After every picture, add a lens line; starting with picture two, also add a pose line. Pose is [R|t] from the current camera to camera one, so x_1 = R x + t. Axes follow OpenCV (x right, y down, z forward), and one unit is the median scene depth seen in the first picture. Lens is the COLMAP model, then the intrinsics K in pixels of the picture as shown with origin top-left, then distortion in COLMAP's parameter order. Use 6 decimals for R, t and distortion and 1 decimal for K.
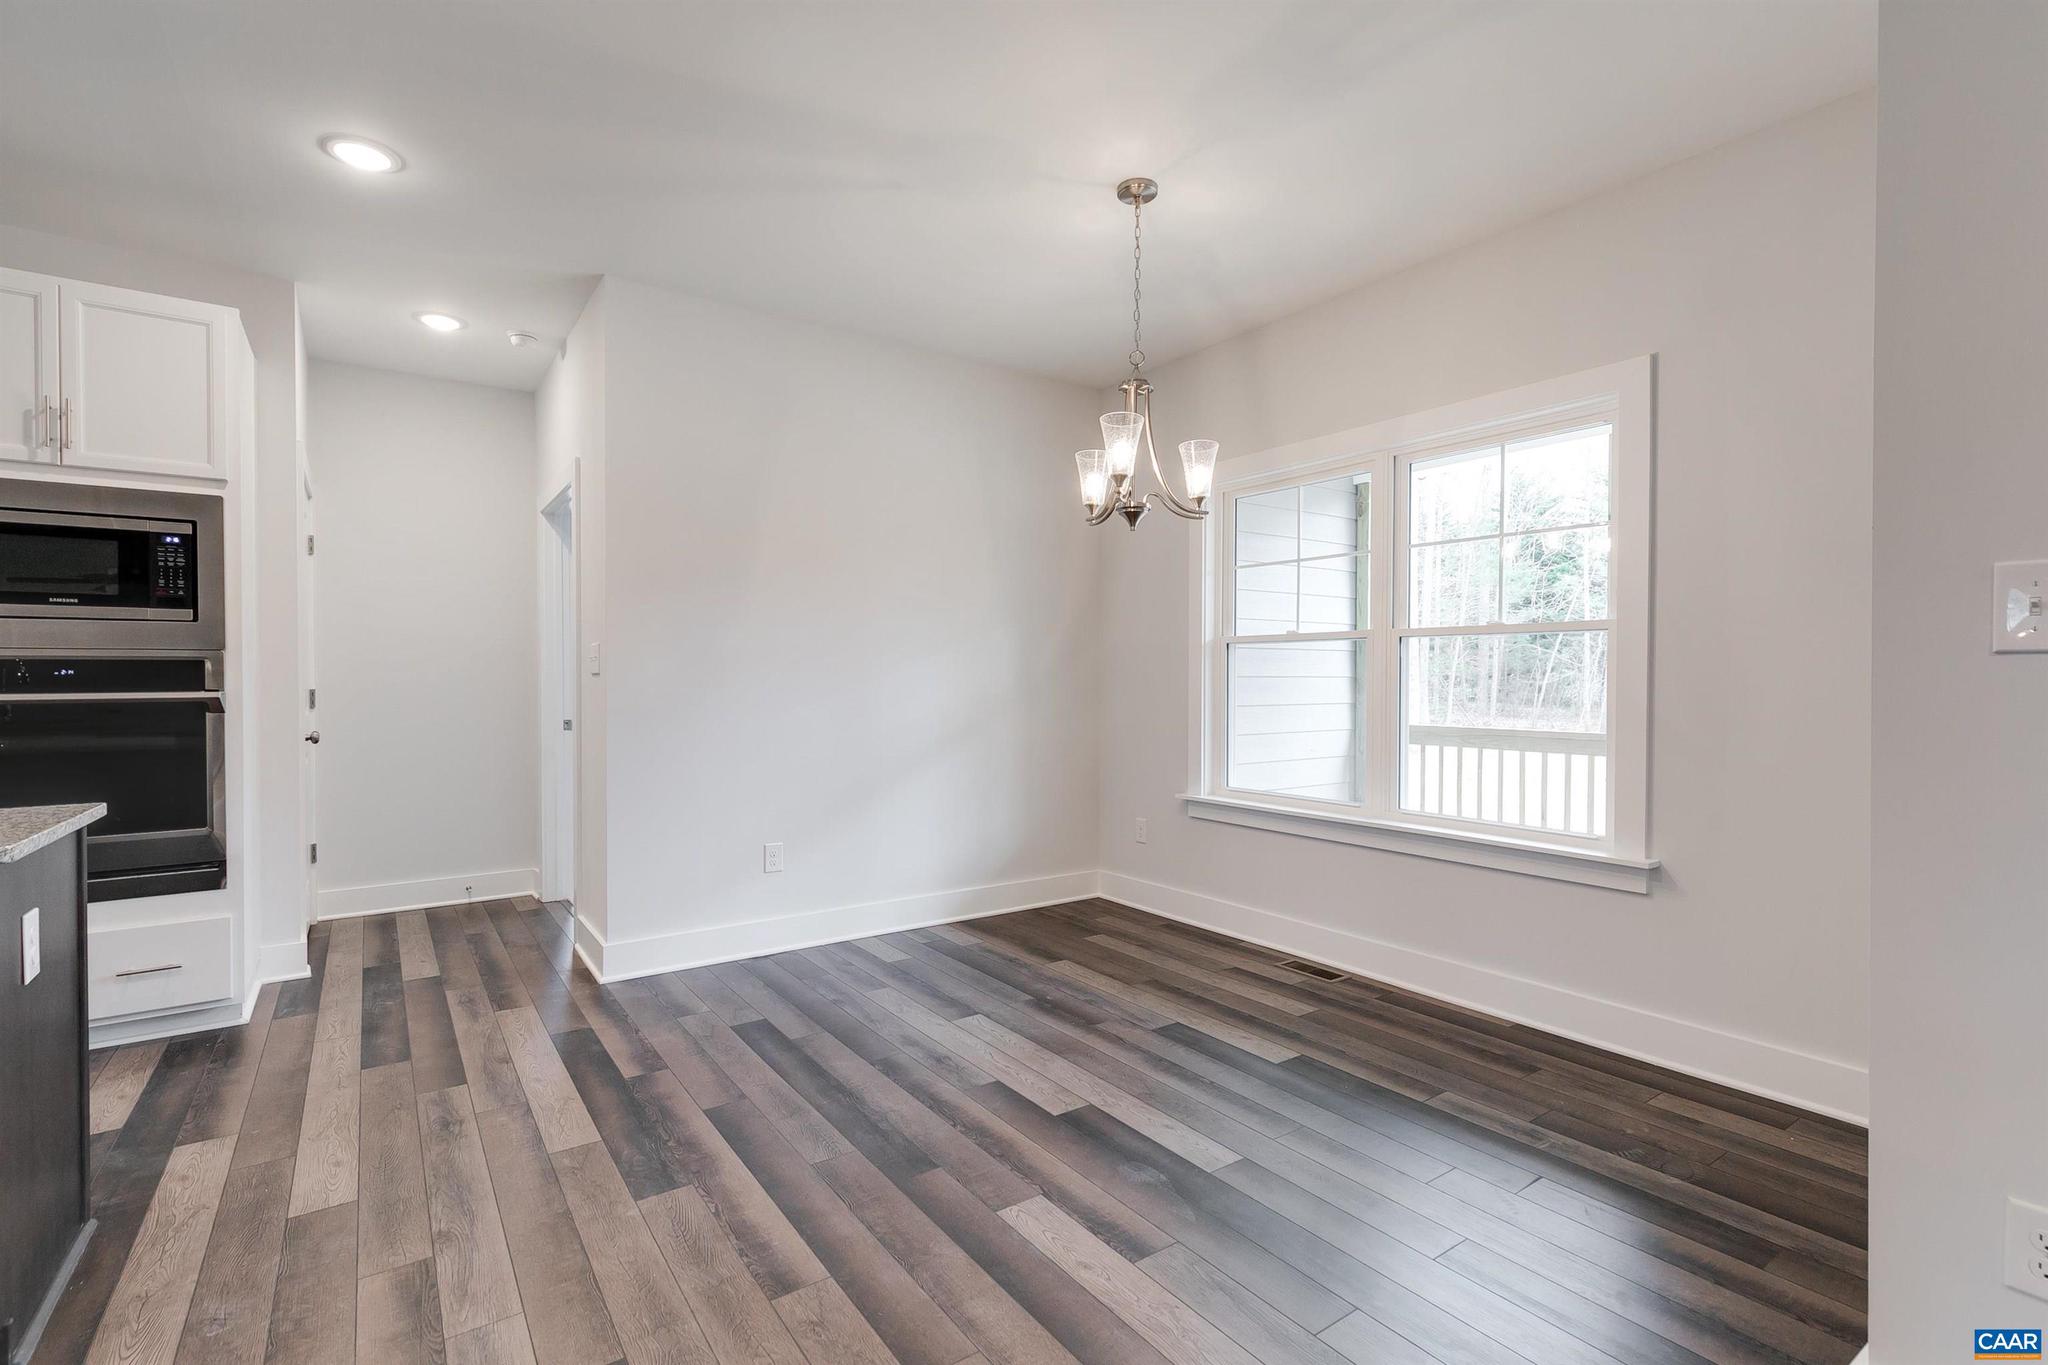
lens RADIAL K [[977.2, 0, 1024.0], [0, 977.2, 682.5], [0, 0, 1]] dist [0.000323, 0.000077]
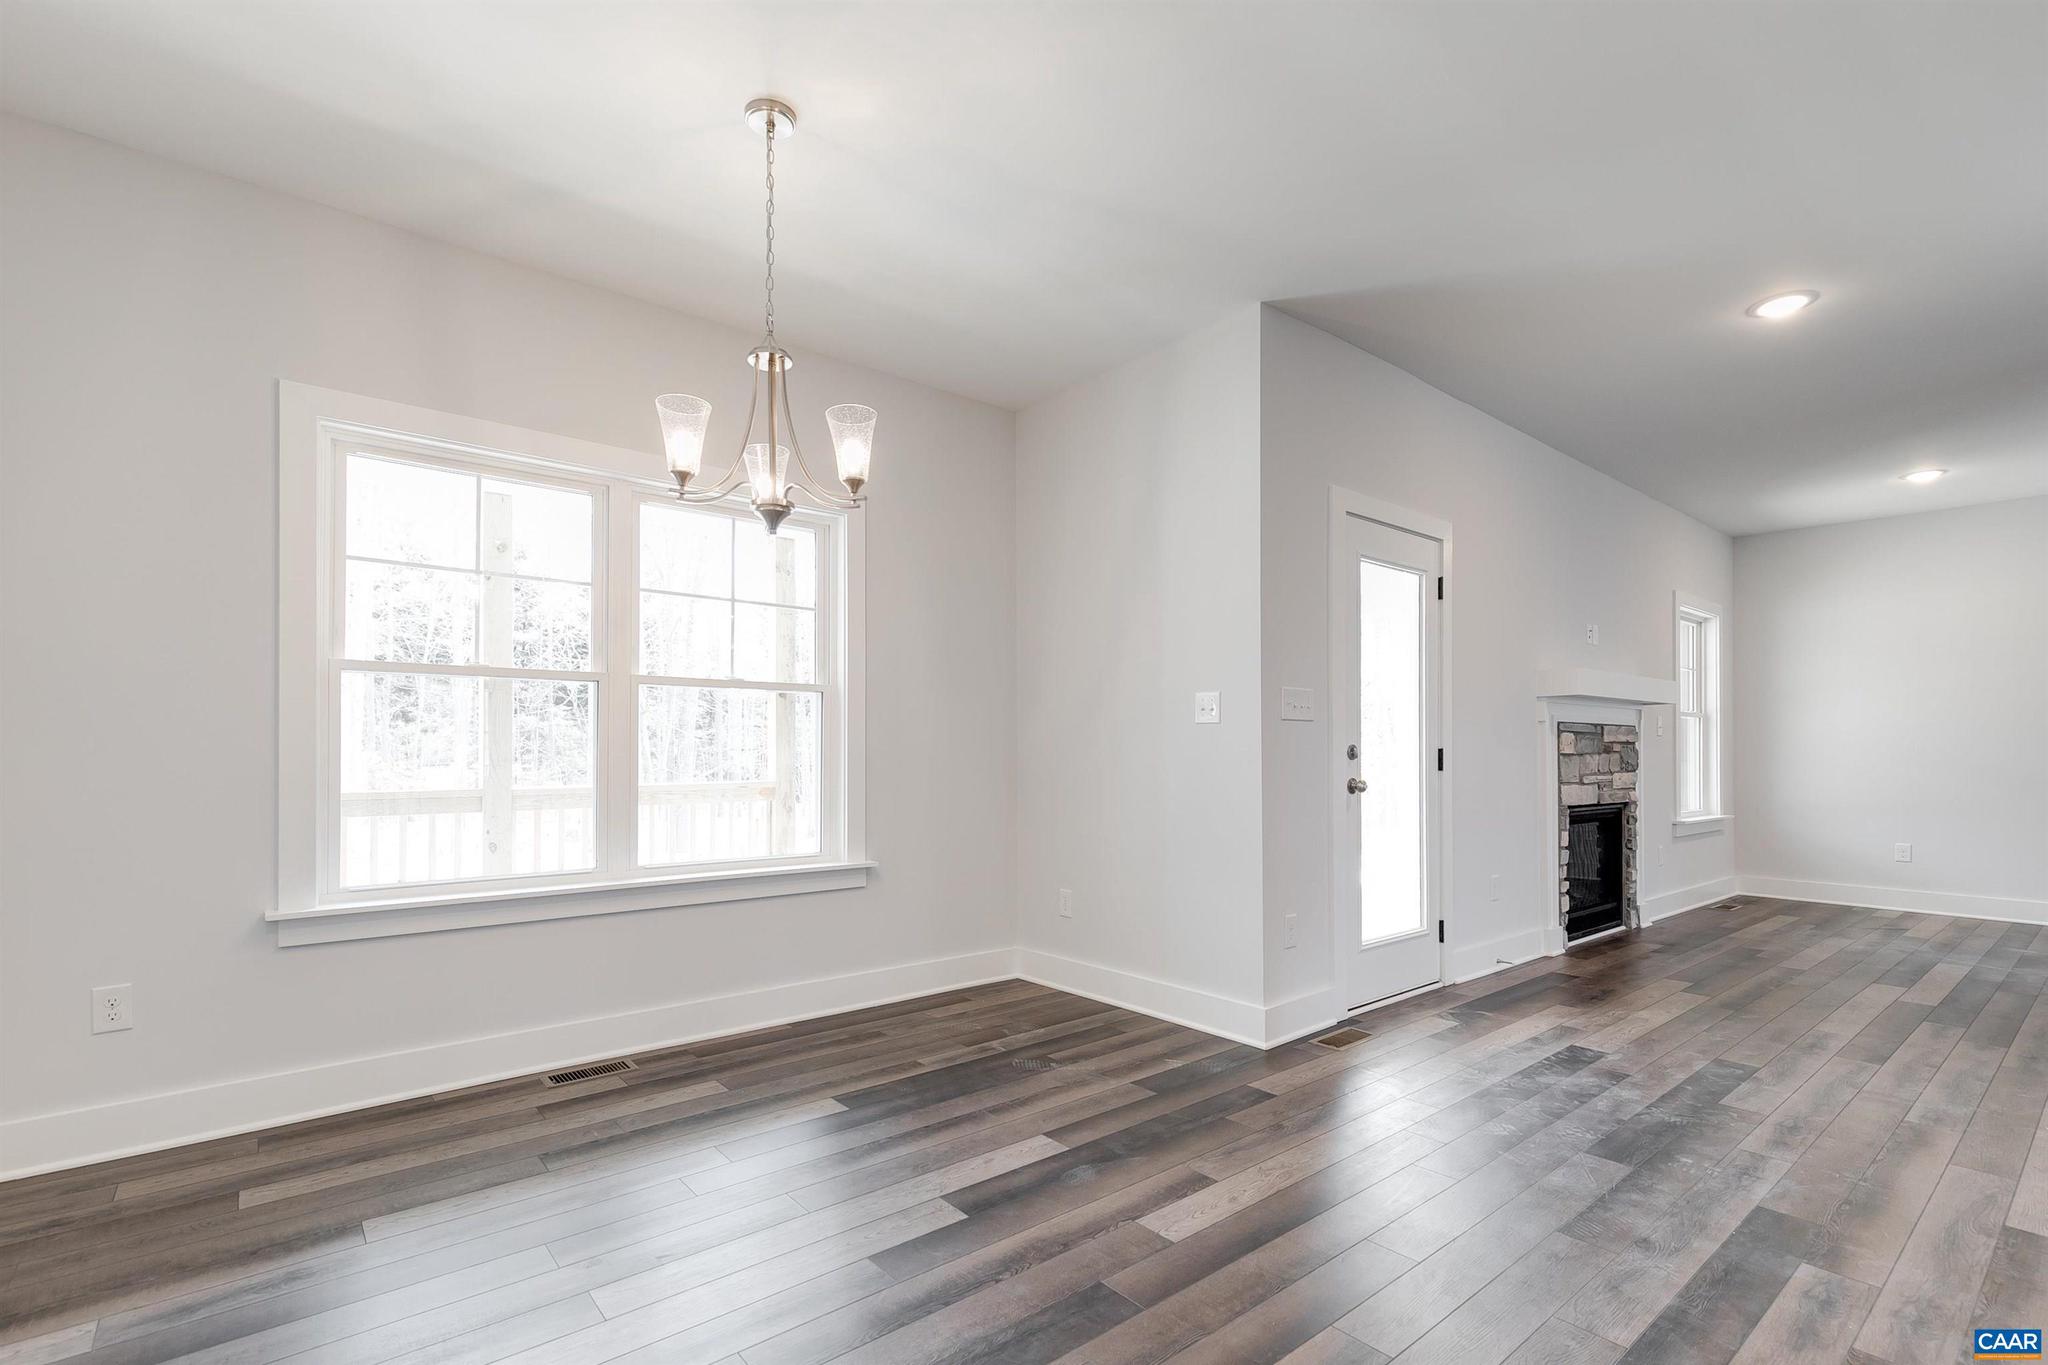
lens RADIAL K [[950.3, 0, 1025.9], [0, 950.3, 729.7], [0, 0, 1]] dist [0.003422, 0.000493]
pose [[-0.103029, 0.017556, 0.994523, -0.678496], [0.005582, 0.999839, -0.017072, 0.017347], [-0.994663, 0.003792, -0.103110, 0.846498]]
